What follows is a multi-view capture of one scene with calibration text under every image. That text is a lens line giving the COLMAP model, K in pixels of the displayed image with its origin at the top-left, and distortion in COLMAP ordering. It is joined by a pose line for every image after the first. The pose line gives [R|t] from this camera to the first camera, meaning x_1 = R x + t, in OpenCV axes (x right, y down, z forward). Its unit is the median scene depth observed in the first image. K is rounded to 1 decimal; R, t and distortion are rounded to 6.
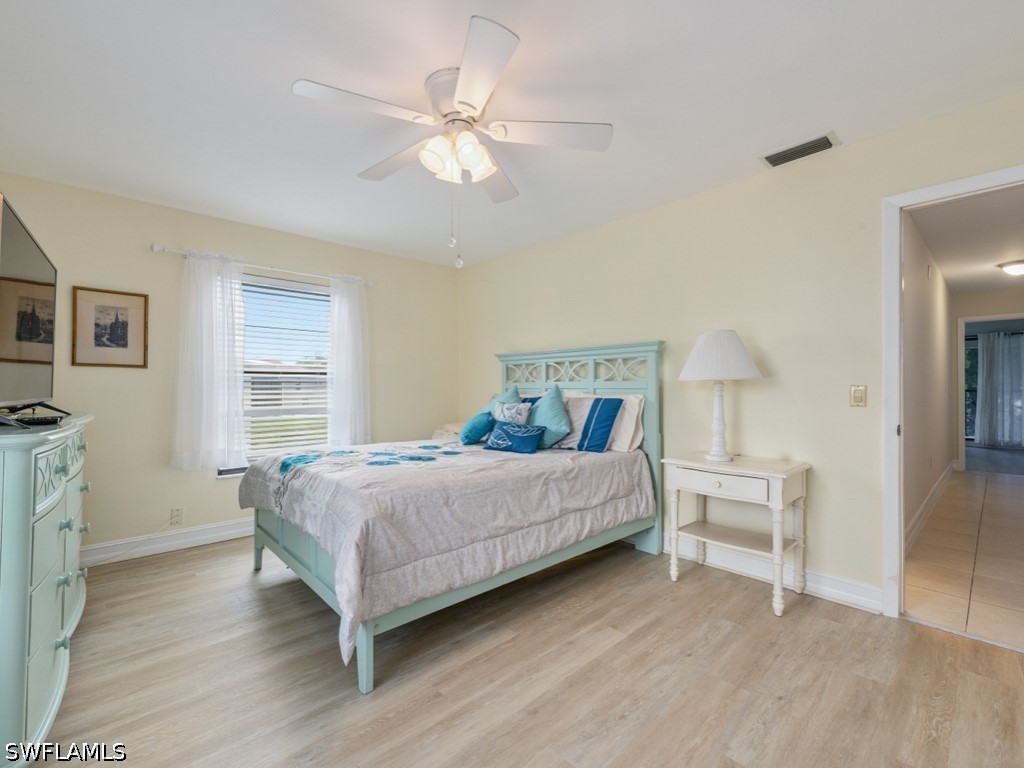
lens RADIAL K [[449.3, 0, 511.0], [0, 449.3, 380.1], [0, 0, 1]] dist [0.016229, -0.000425]
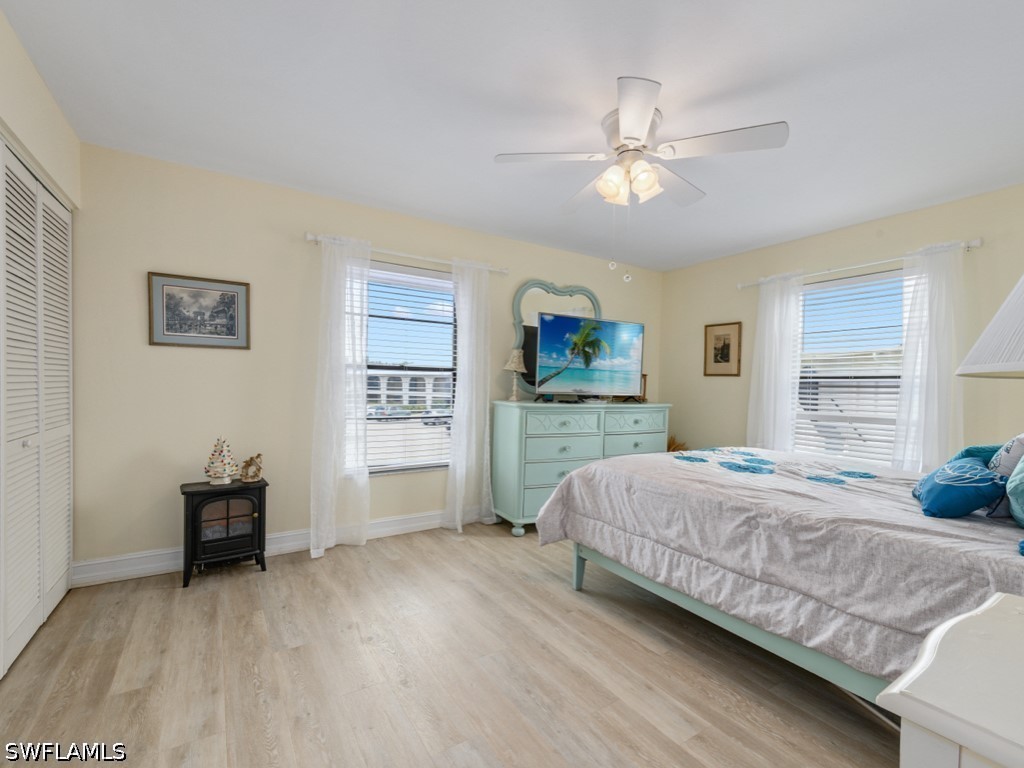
lens RADIAL K [[449.3, 0, 509.7], [0, 449.3, 391.2], [0, 0, 1]] dist [0.016229, -0.000425]
pose [[-0.169663, 0.008786, -0.985463, 0.871953], [-0.004868, 0.999941, 0.009753, 0.011032], [0.985490, 0.006452, -0.169610, 0.756008]]
